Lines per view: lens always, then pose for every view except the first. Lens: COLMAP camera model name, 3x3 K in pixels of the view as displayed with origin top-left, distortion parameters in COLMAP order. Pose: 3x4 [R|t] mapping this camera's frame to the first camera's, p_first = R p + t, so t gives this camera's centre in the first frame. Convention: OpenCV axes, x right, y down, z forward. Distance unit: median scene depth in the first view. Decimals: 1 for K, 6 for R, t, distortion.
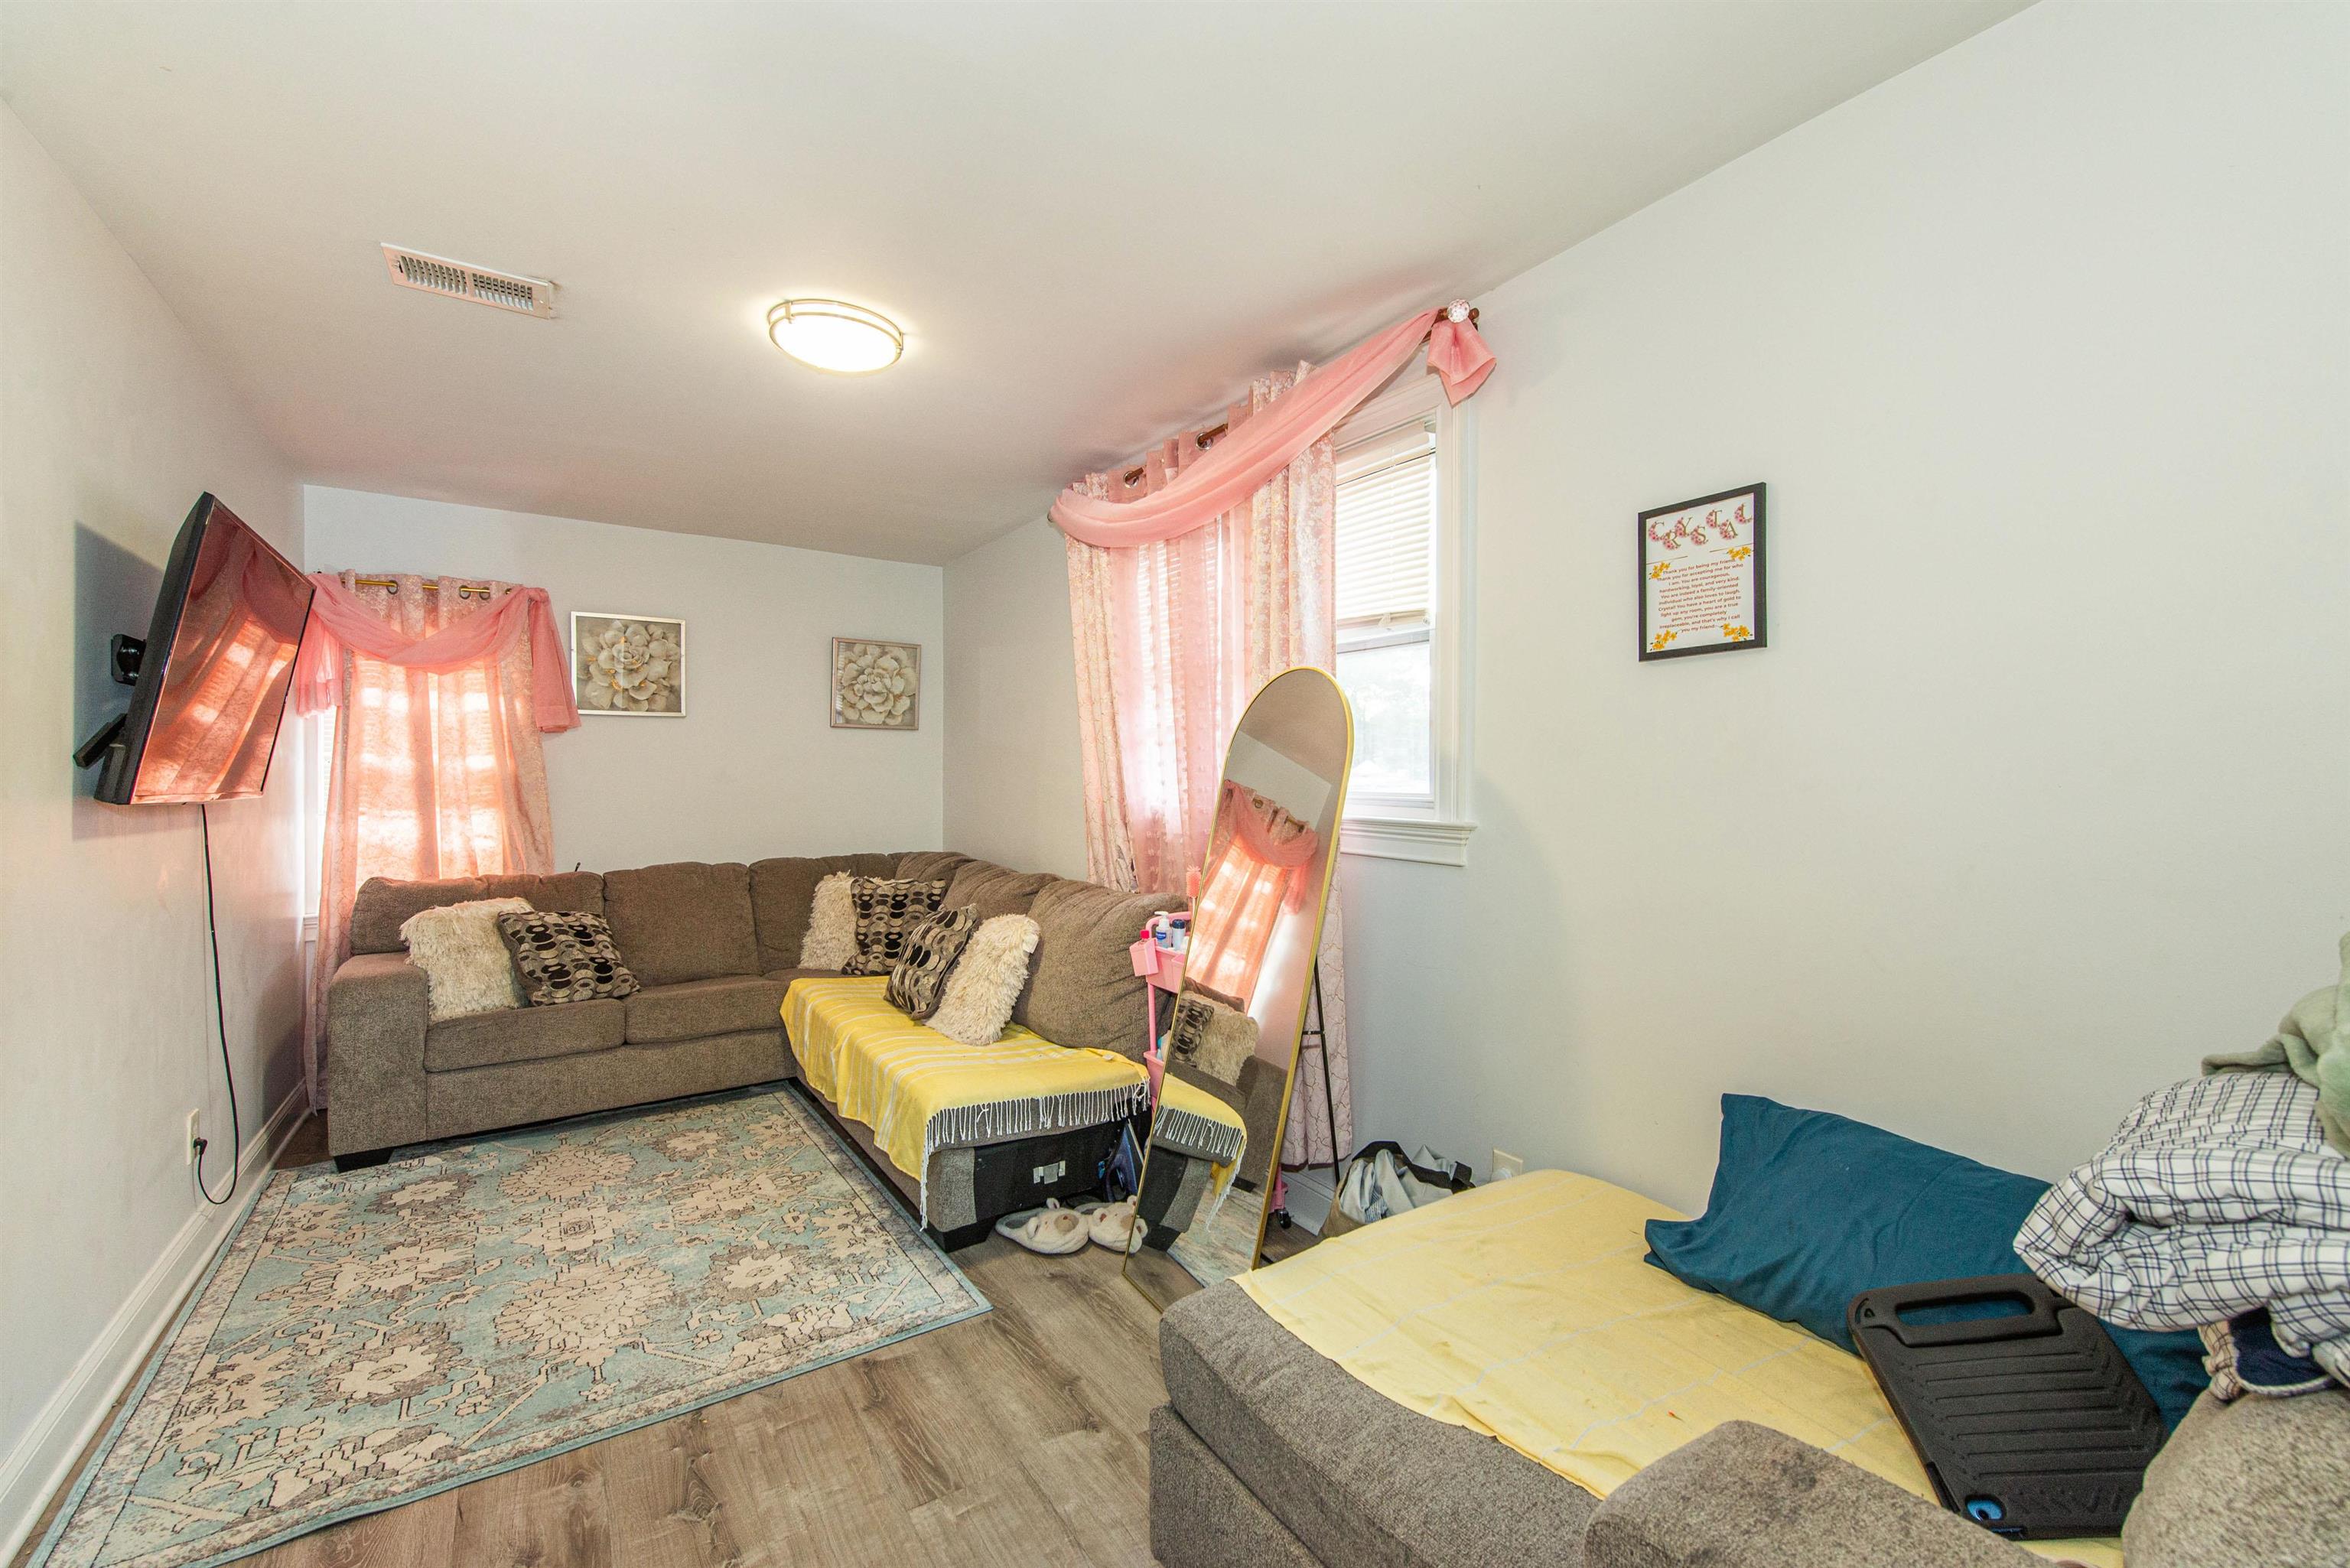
lens RADIAL K [[978.1, 0, 1175.0], [0, 978.1, 784.0], [0, 0, 1]] dist [0.014362, -0.003837]
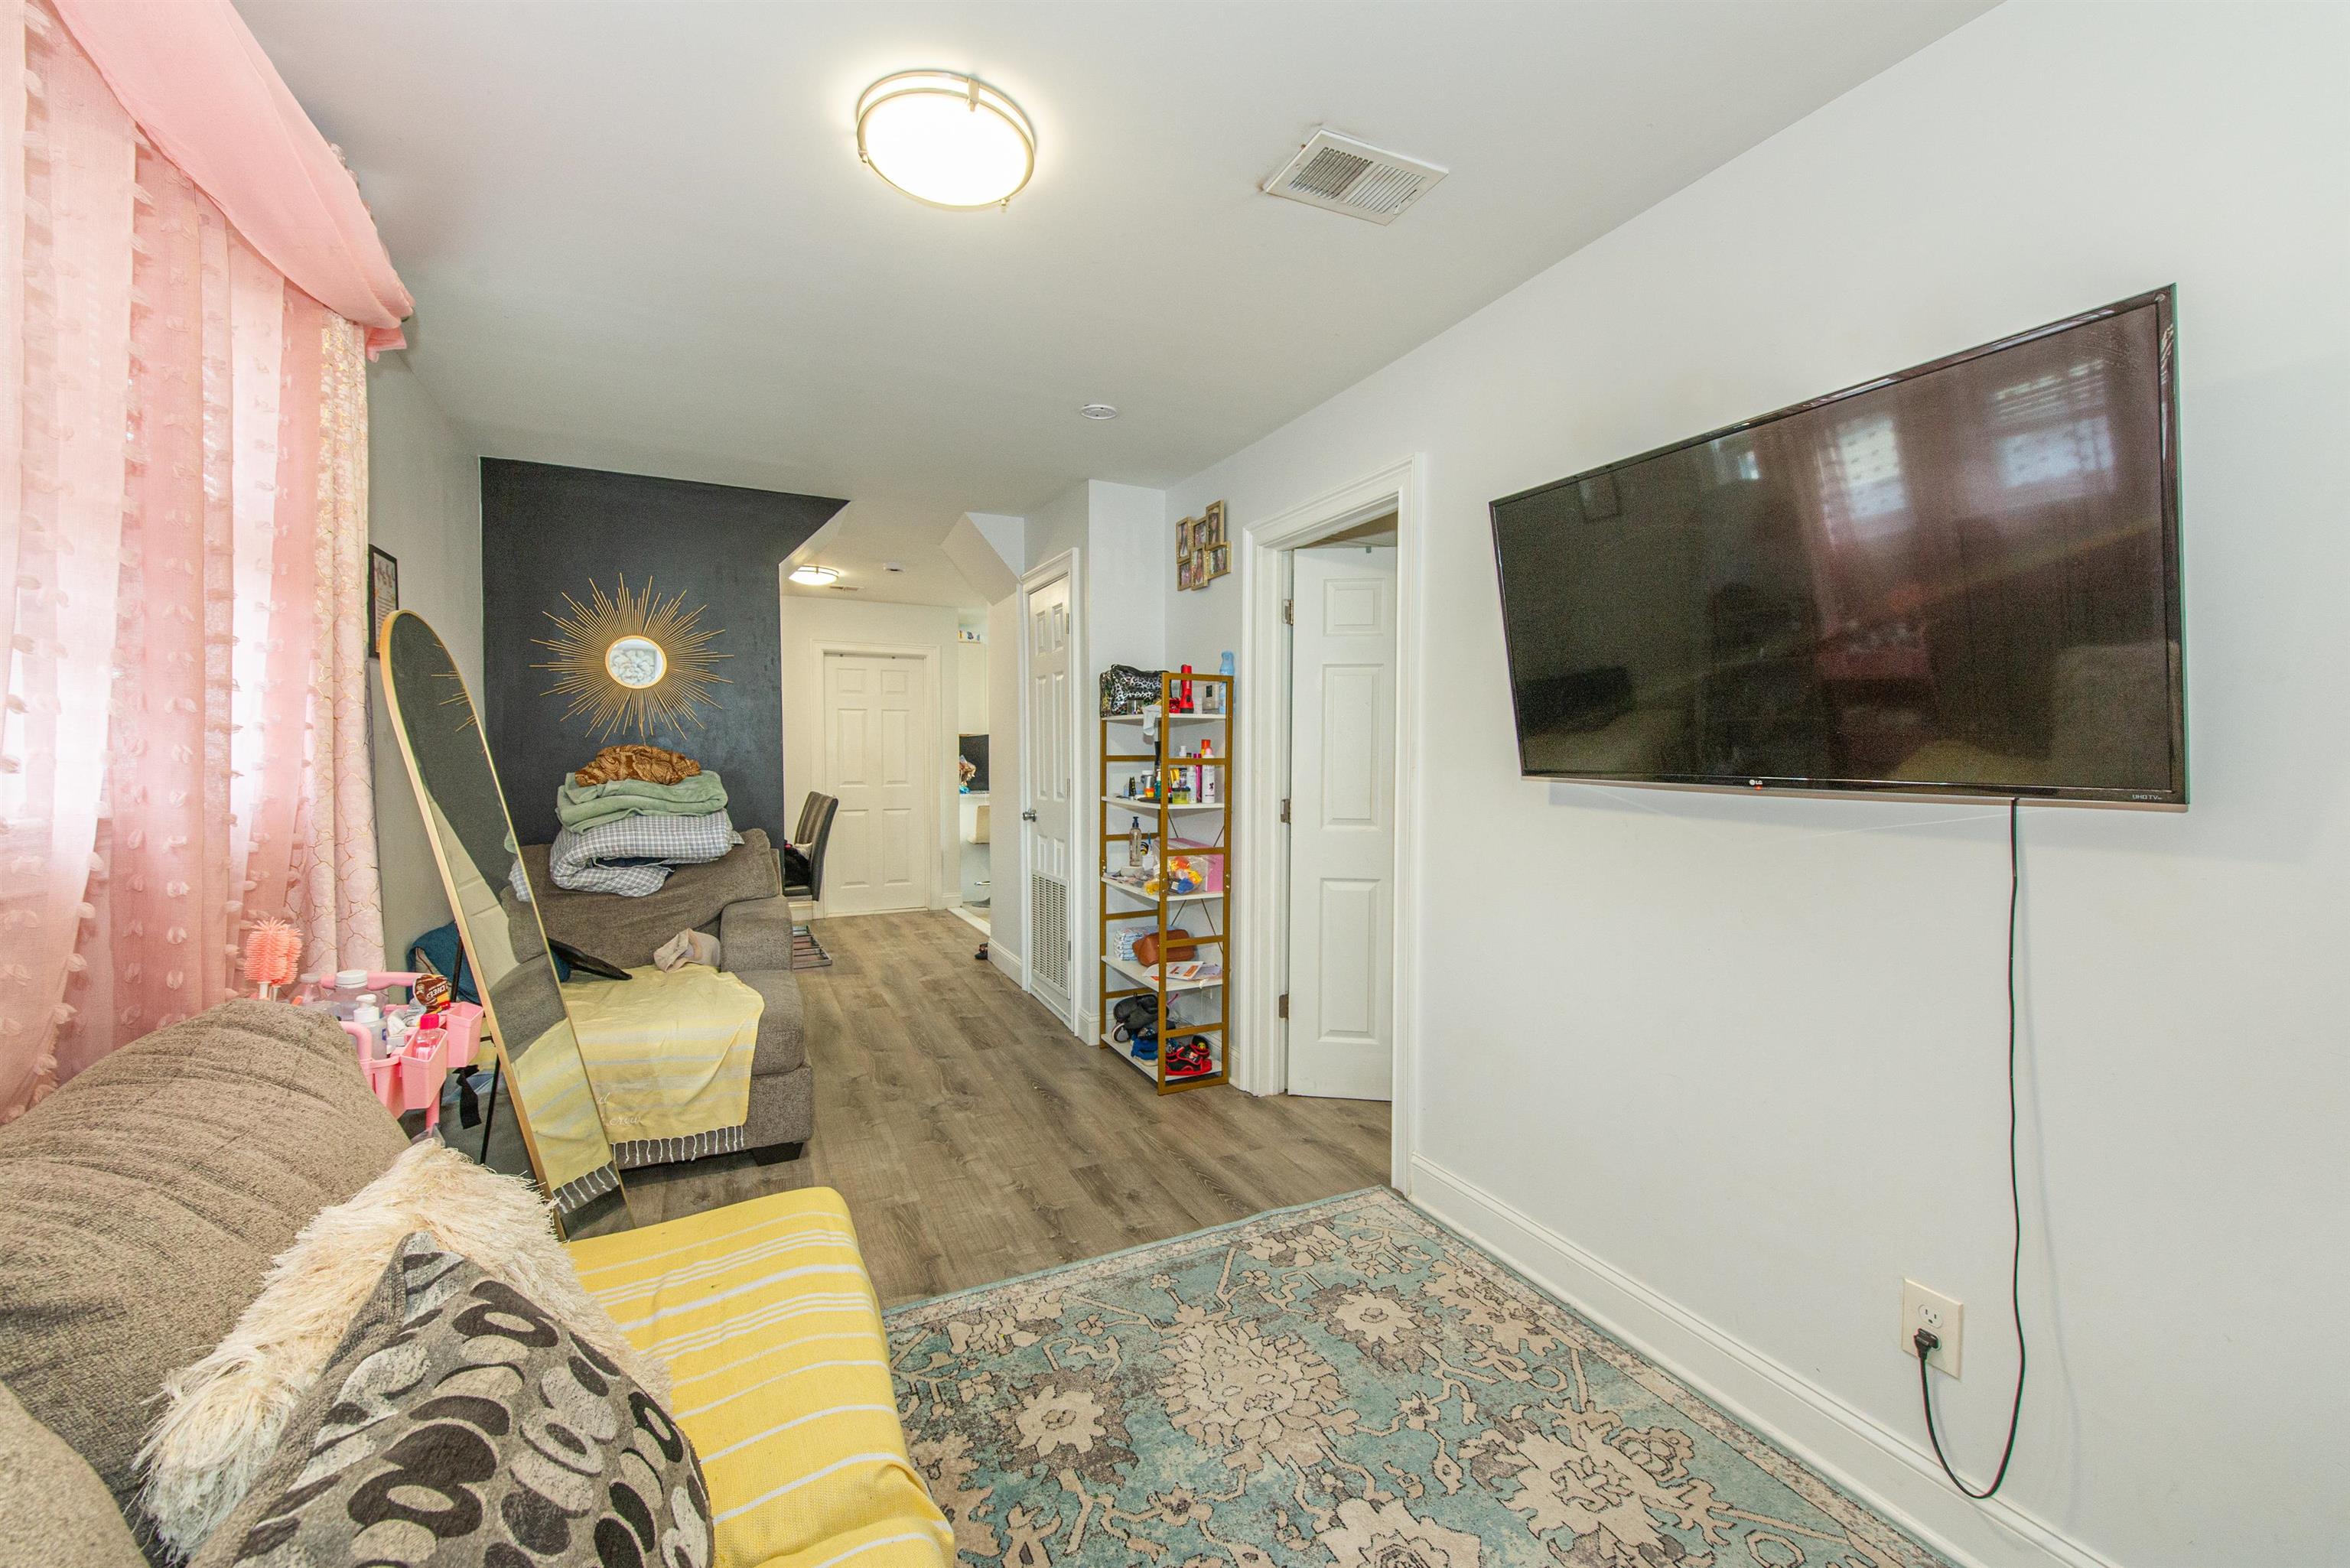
lens RADIAL K [[914.6, 0, 1163.6], [0, 914.6, 790.4], [0, 0, 1]] dist [0.016478, -0.005182]
pose [[-0.989055, -0.014423, 0.146839, -0.555335], [-0.007370, 0.998798, 0.048461, -0.008729], [-0.147362, 0.046848, -0.987973, 1.541936]]
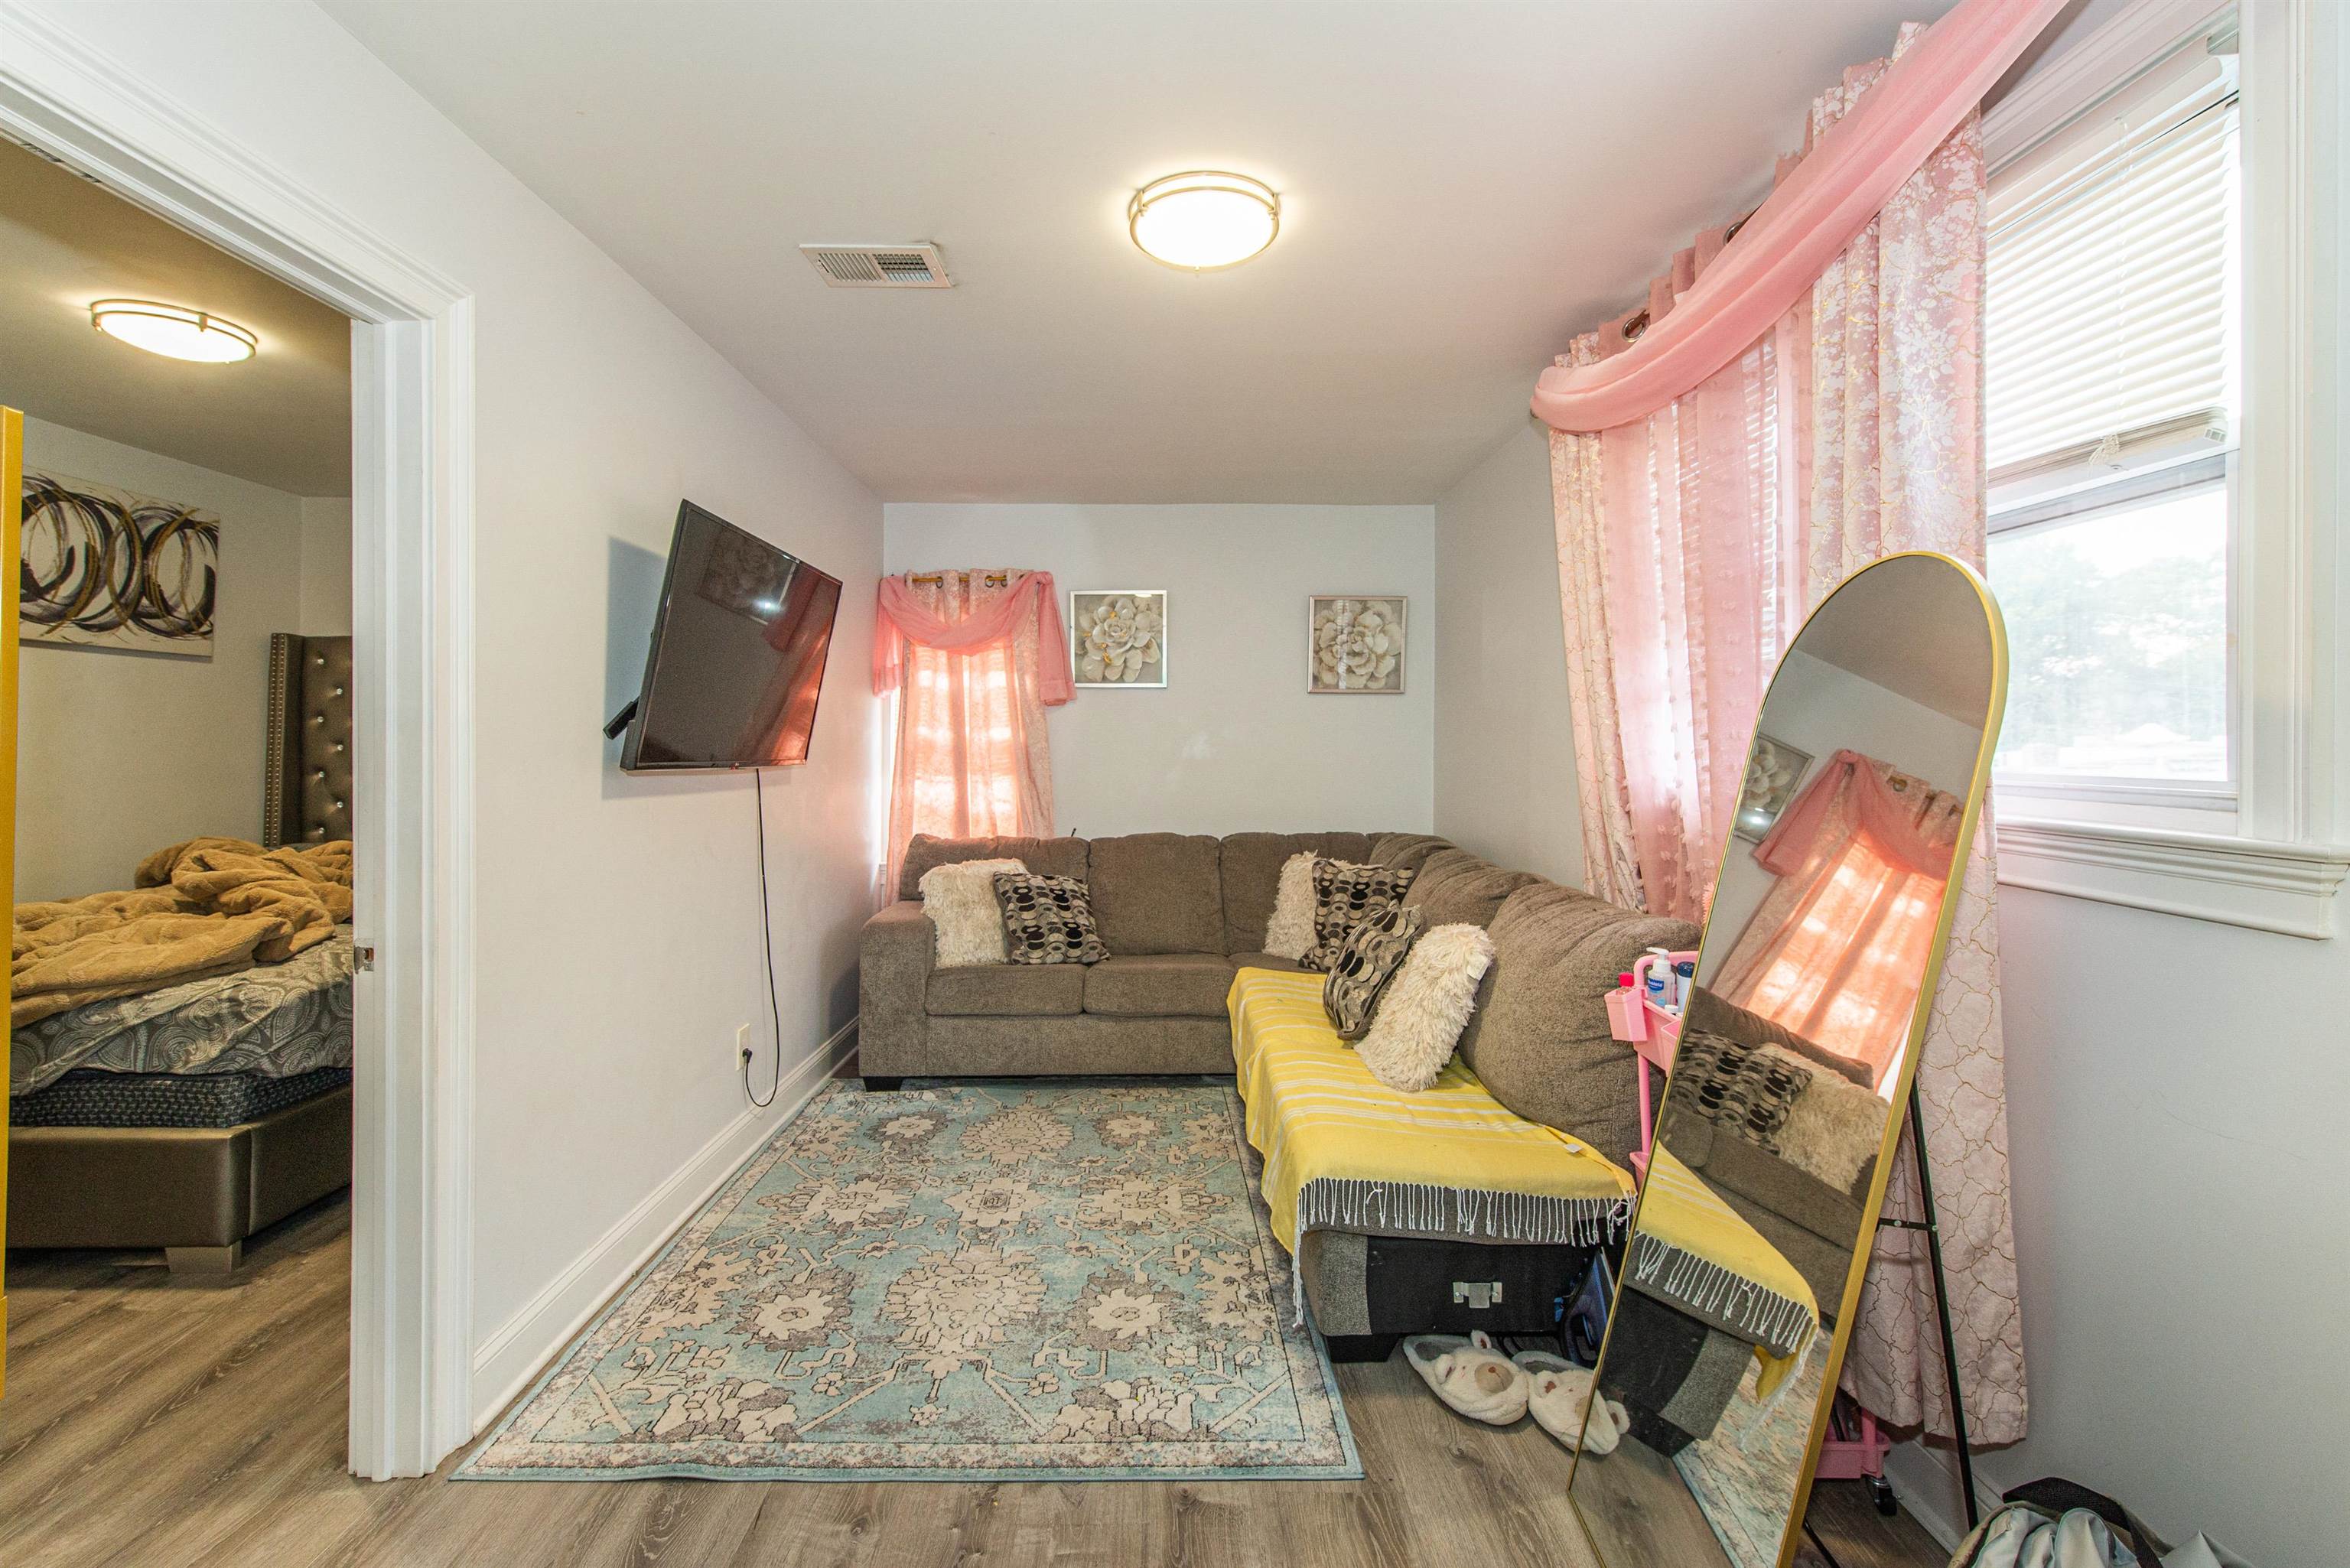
lens RADIAL K [[991.3, 0, 1148.7], [0, 991.3, 744.8], [0, 0, 1]] dist [0.013474, -0.004684]
pose [[0.829964, -0.000619, -0.557816, 0.083049], [-0.004294, 0.999963, -0.007498, -0.002764], [0.557800, 0.008619, 0.829931, 0.255152]]
